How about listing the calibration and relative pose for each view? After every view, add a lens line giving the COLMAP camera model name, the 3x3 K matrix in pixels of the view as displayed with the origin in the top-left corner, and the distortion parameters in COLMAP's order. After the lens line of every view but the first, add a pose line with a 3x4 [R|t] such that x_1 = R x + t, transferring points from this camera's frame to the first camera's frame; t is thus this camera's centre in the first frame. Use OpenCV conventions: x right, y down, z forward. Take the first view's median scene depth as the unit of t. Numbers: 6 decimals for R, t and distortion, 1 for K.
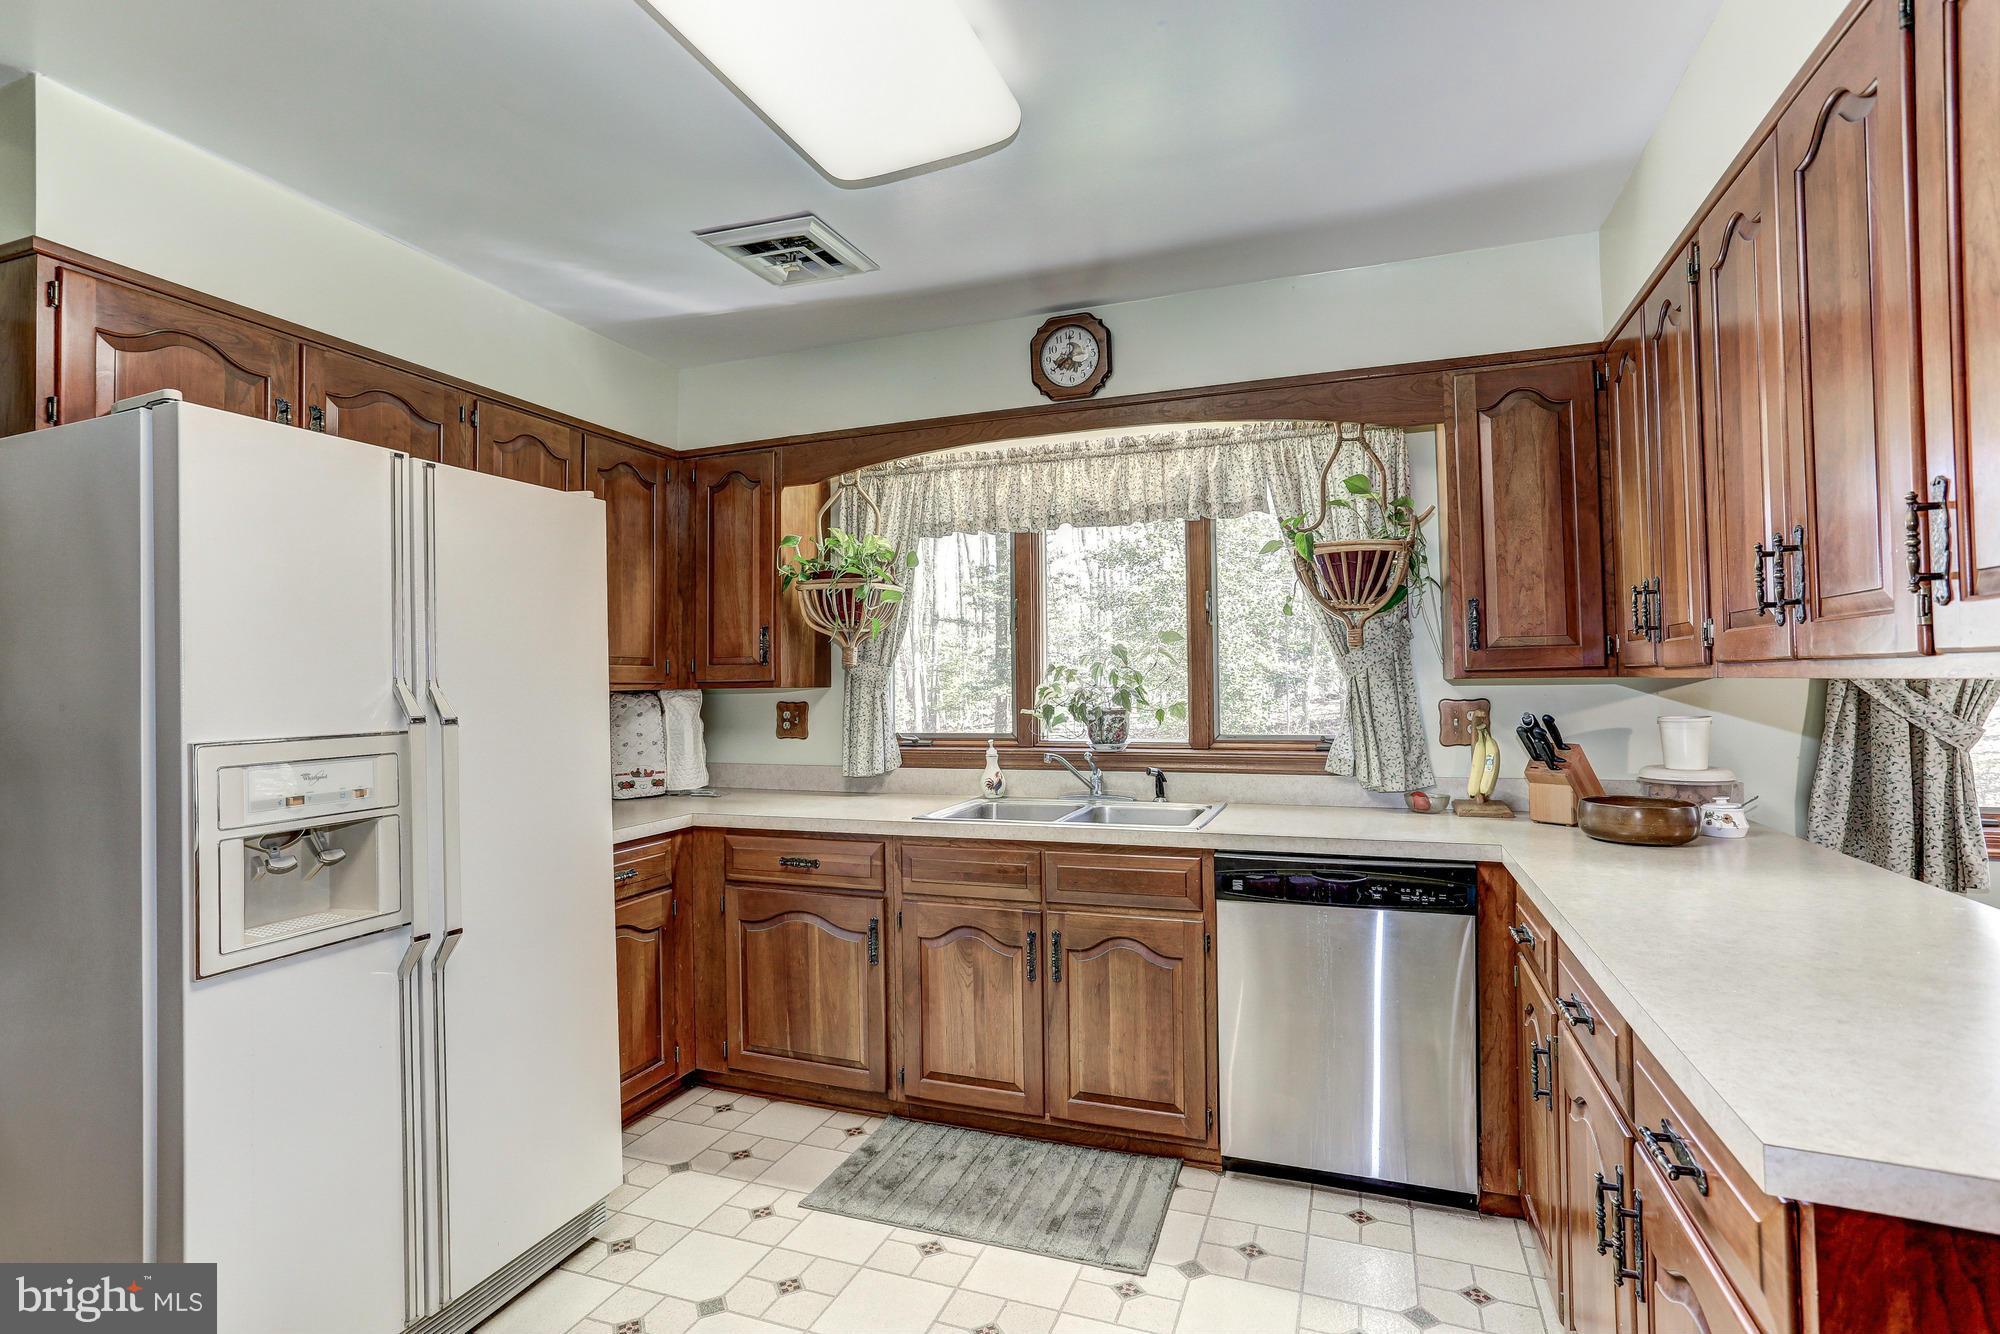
lens RADIAL K [[973.3, 0, 988.8], [0, 973.3, 662.3], [0, 0, 1]] dist [-0.022498, 0.015663]
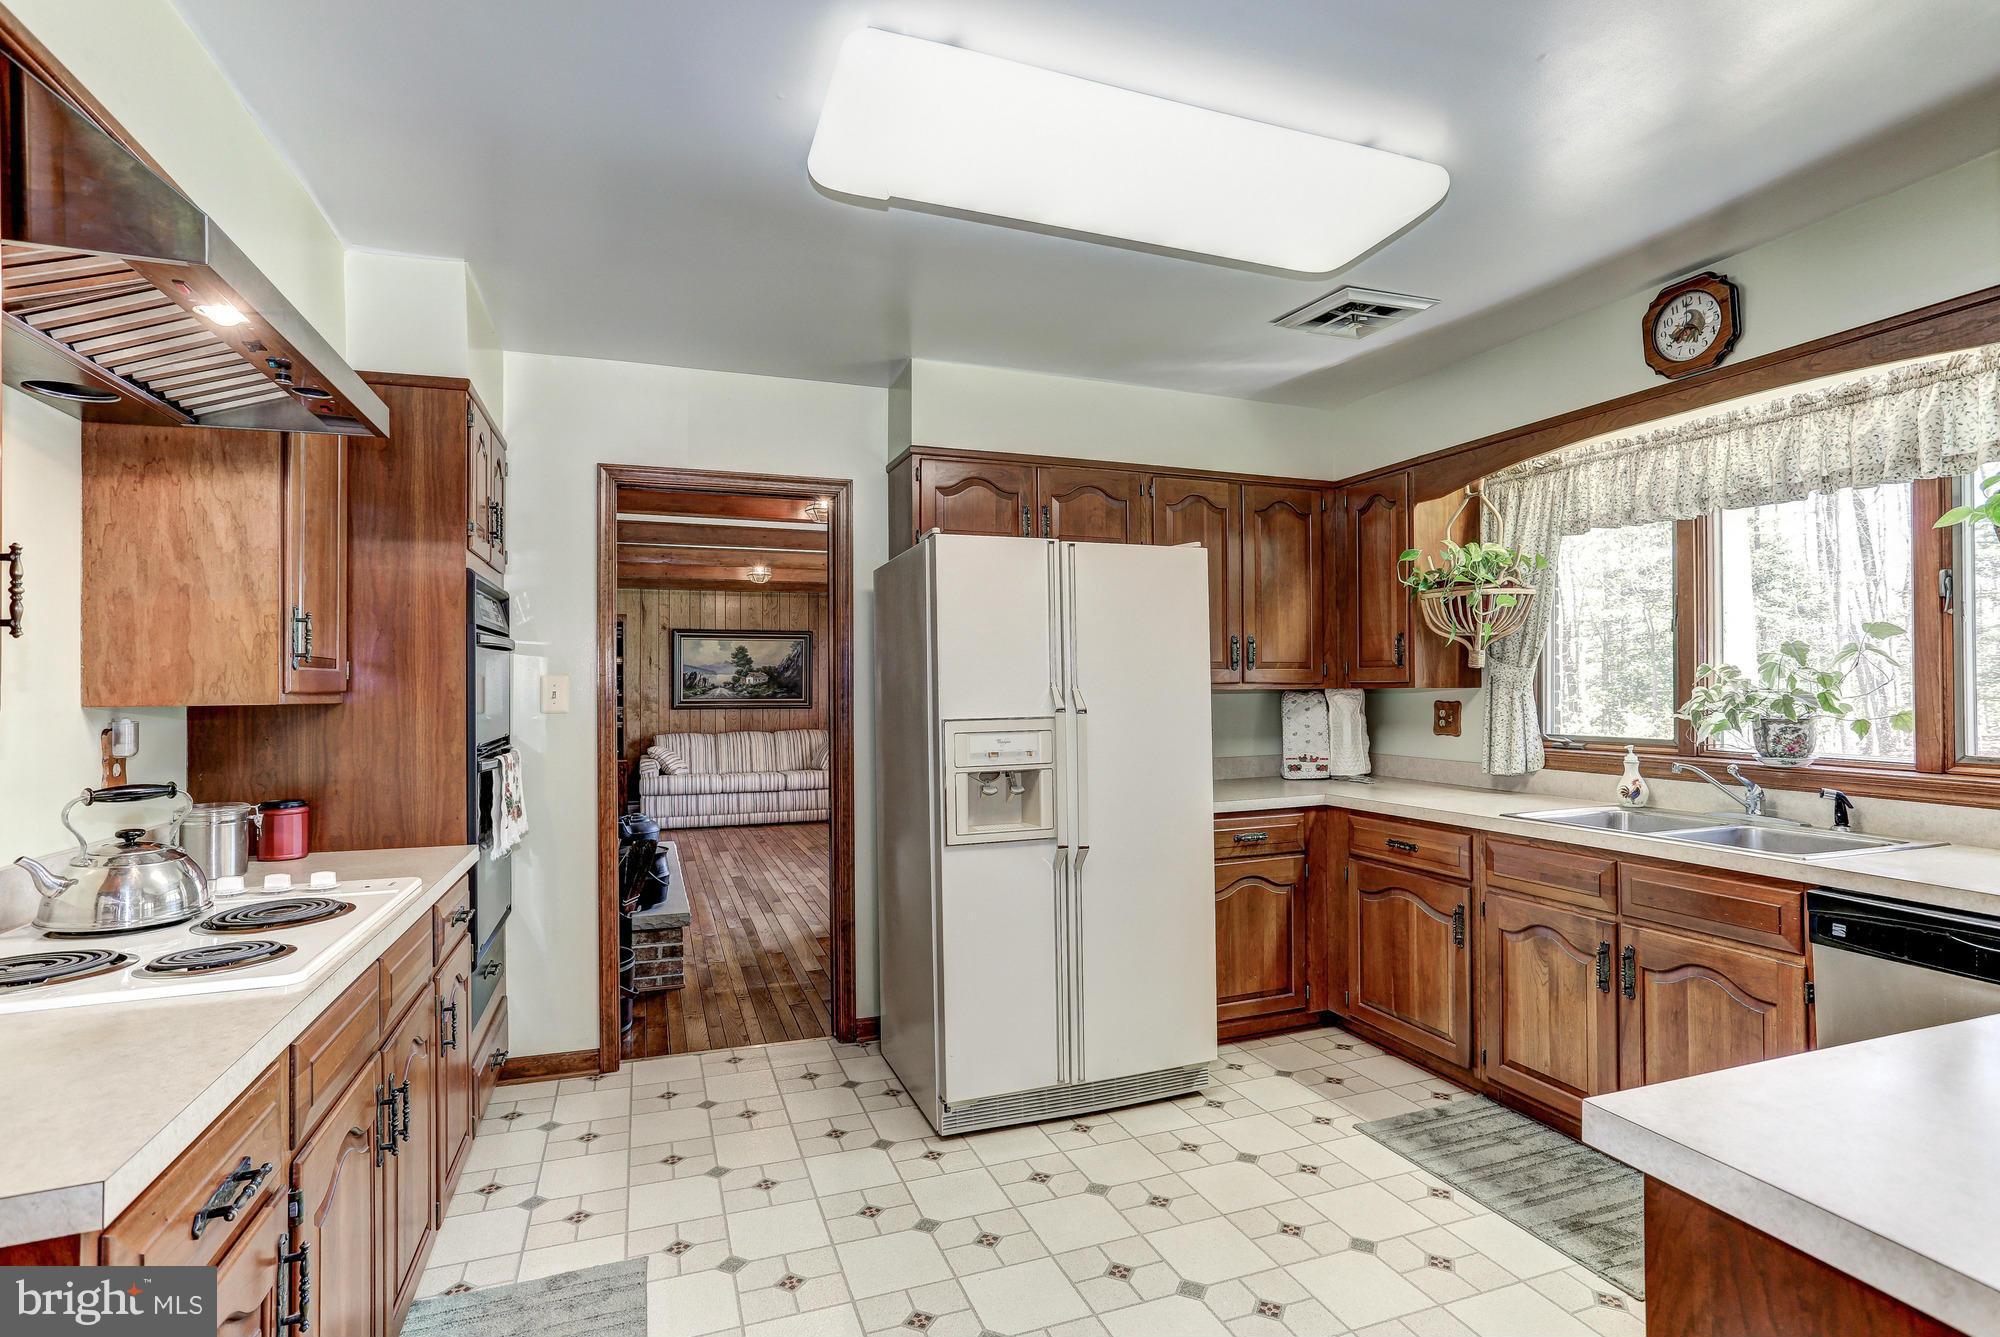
lens RADIAL K [[973.3, 0, 1002.3], [0, 973.3, 678.5], [0, 0, 1]] dist [-0.022498, 0.015663]
pose [[0.669662, 0.003474, -0.742658, 0.345845], [0.015588, 0.999703, 0.018732, -0.014642], [0.742503, -0.024121, 0.669409, -0.088182]]
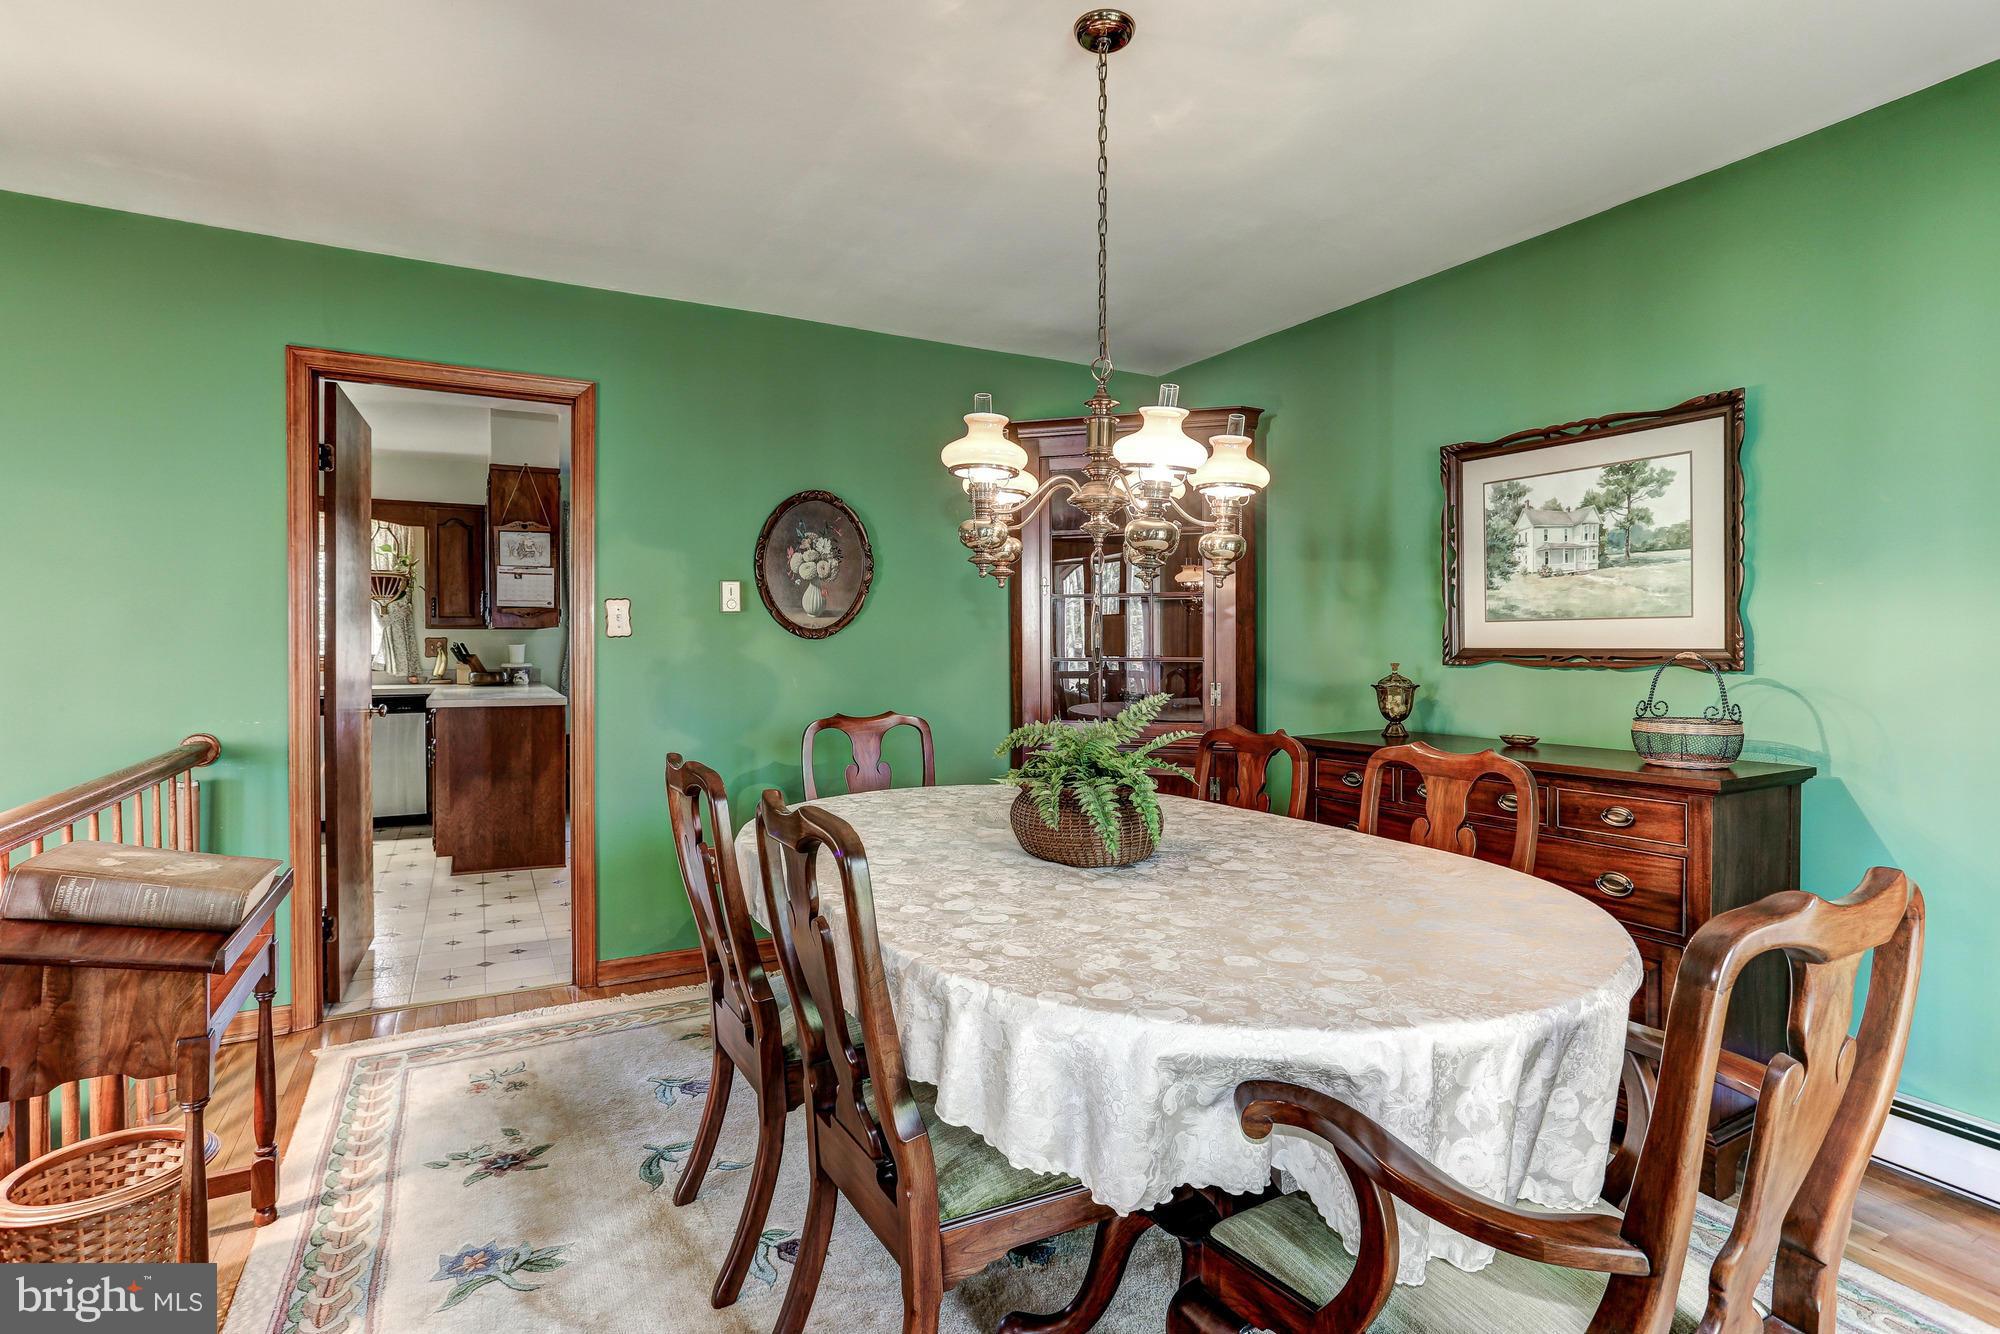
lens RADIAL K [[973.3, 0, 1003.1], [0, 973.3, 659.6], [0, 0, 1]] dist [-0.022498, 0.015663]
pose [[0.651669, -0.007151, 0.758470, -0.429301], [-0.022954, 0.999312, 0.029144, -0.010349], [-0.758156, -0.036402, 0.651056, -1.674845]]
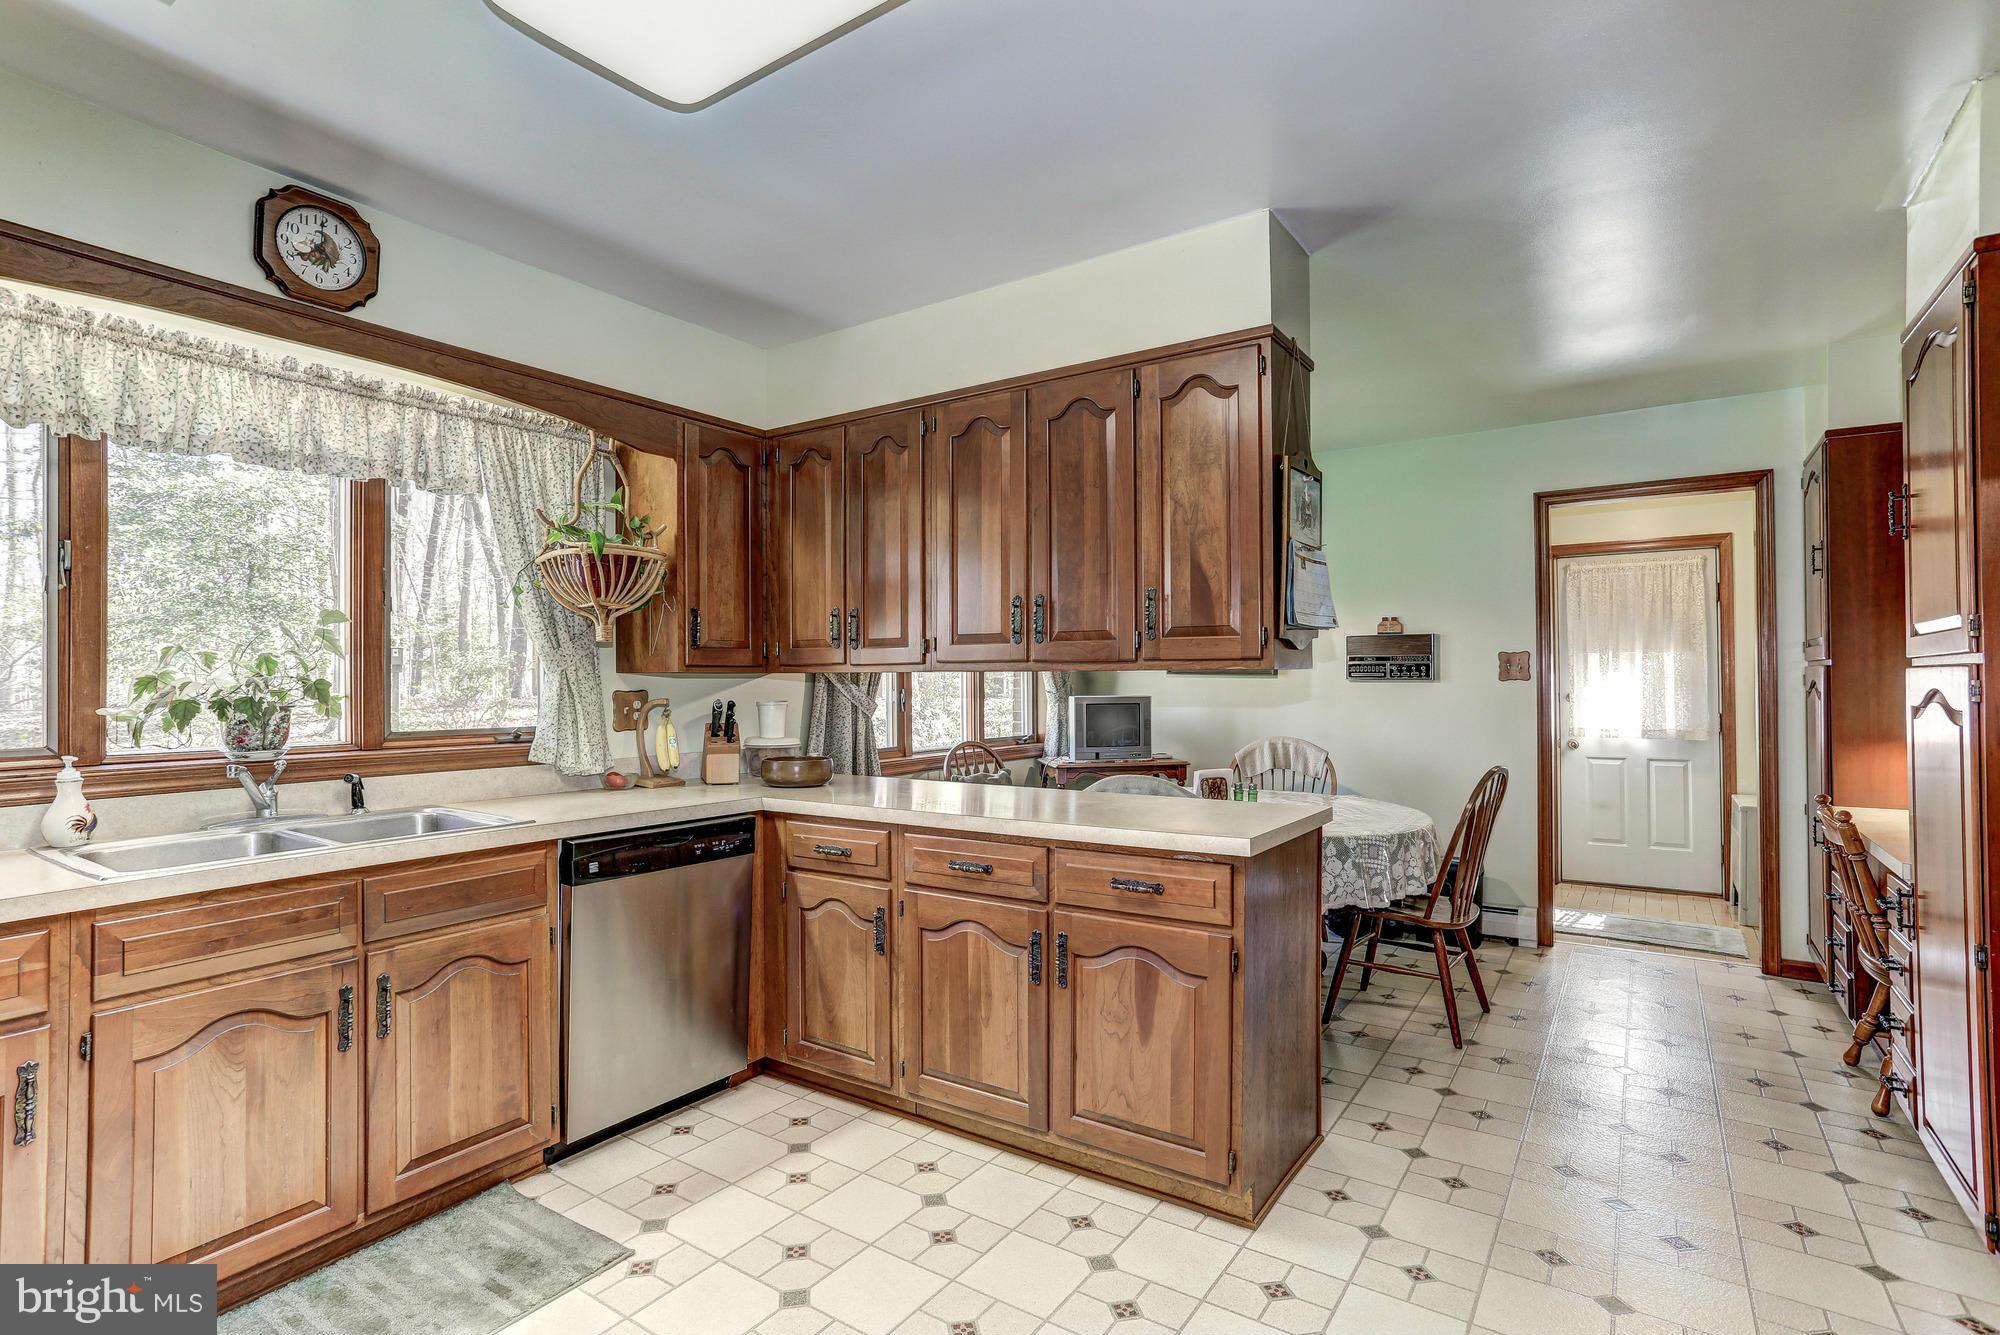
lens RADIAL K [[973.3, 0, 998.3], [0, 973.3, 667.8], [0, 0, 1]] dist [-0.022498, 0.015663]
pose [[0.229453, 0.025208, 0.972993, -0.571263], [-0.016551, 0.999621, -0.021995, 0.030287], [-0.973179, -0.011057, 0.229783, 0.309194]]
